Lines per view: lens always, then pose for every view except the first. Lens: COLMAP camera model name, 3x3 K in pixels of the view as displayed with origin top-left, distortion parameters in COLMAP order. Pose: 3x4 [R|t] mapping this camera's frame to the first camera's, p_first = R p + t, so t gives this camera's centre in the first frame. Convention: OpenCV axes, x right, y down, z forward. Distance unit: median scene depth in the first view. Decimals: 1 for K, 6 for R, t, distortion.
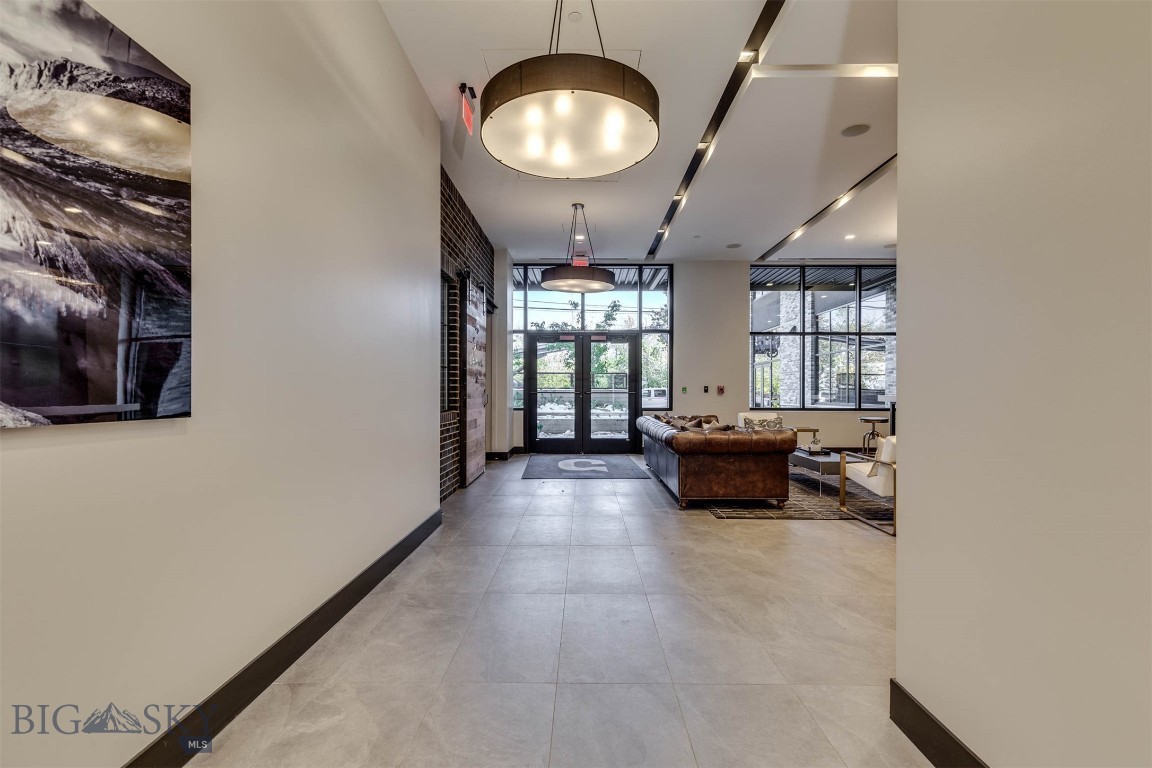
lens RADIAL K [[514.6, 0, 580.5], [0, 514.6, 391.7], [0, 0, 1]] dist [0.004977, 0.000153]
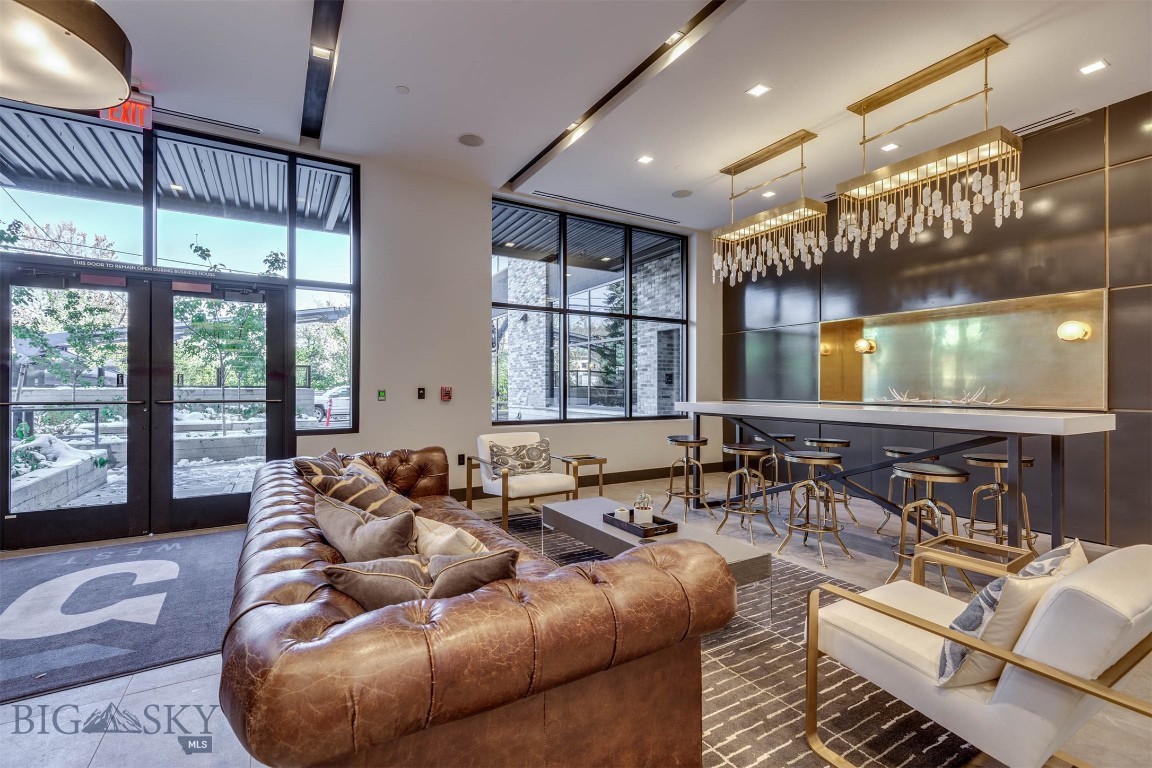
lens RADIAL K [[514.6, 0, 579.1], [0, 514.6, 385.2], [0, 0, 1]] dist [0.004977, 0.000153]
pose [[0.856561, 0.000718, 0.516046, 0.098207], [0.002004, 0.999987, -0.004716, -0.010673], [-0.516042, 0.005074, 0.856548, 0.415608]]
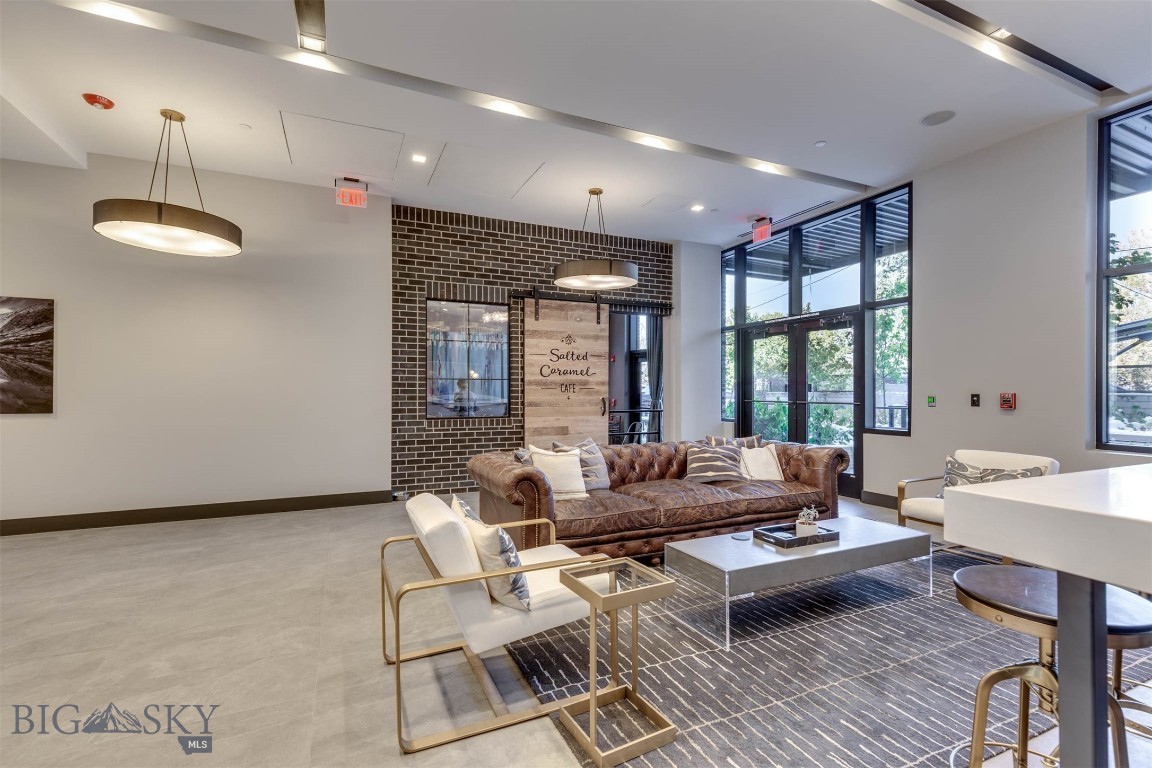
lens RADIAL K [[514.6, 0, 574.9], [0, 514.6, 391.1], [0, 0, 1]] dist [0.004977, 0.000153]
pose [[0.428846, -0.002134, -0.903375, 0.548871], [-0.000883, 0.999996, -0.002782, -0.011857], [0.903377, 0.001990, 0.428842, 0.419239]]
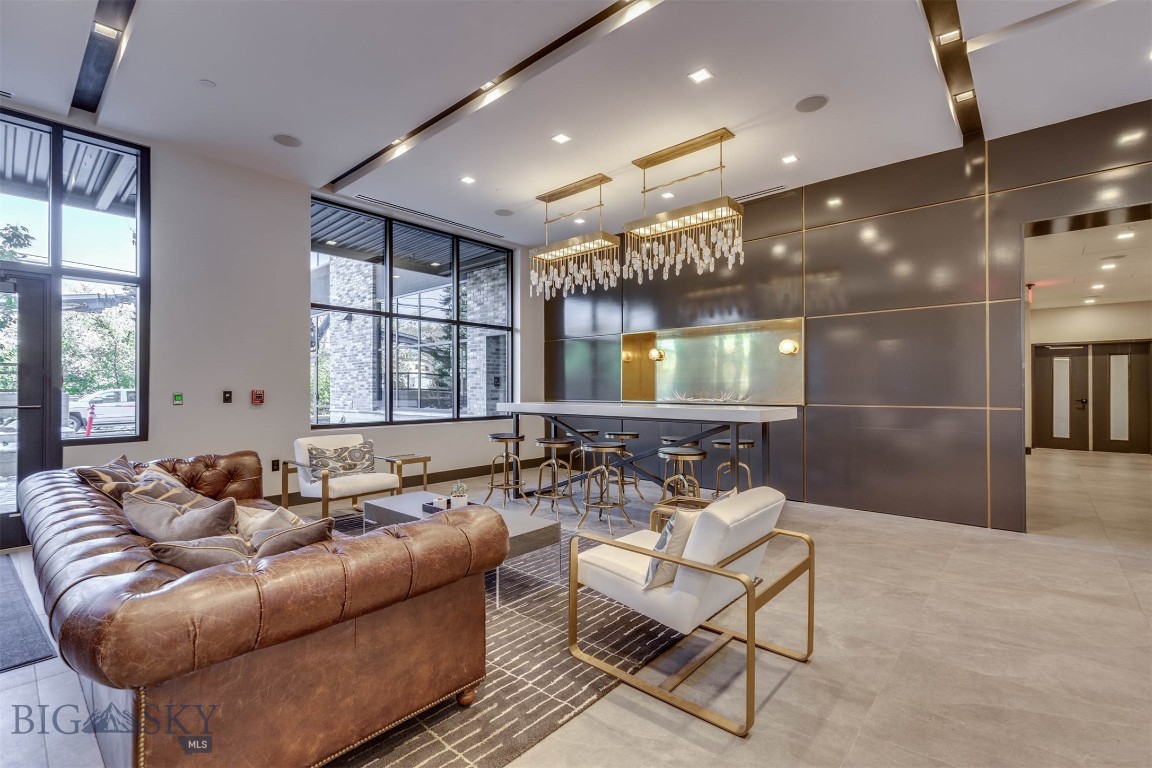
lens RADIAL K [[514.6, 0, 578.5], [0, 514.6, 385.2], [0, 0, 1]] dist [0.004977, 0.000153]
pose [[0.657230, 0.002580, 0.753685, 0.076970], [0.005320, 0.999953, -0.008062, -0.010503], [-0.753671, 0.009308, 0.657186, 0.361606]]
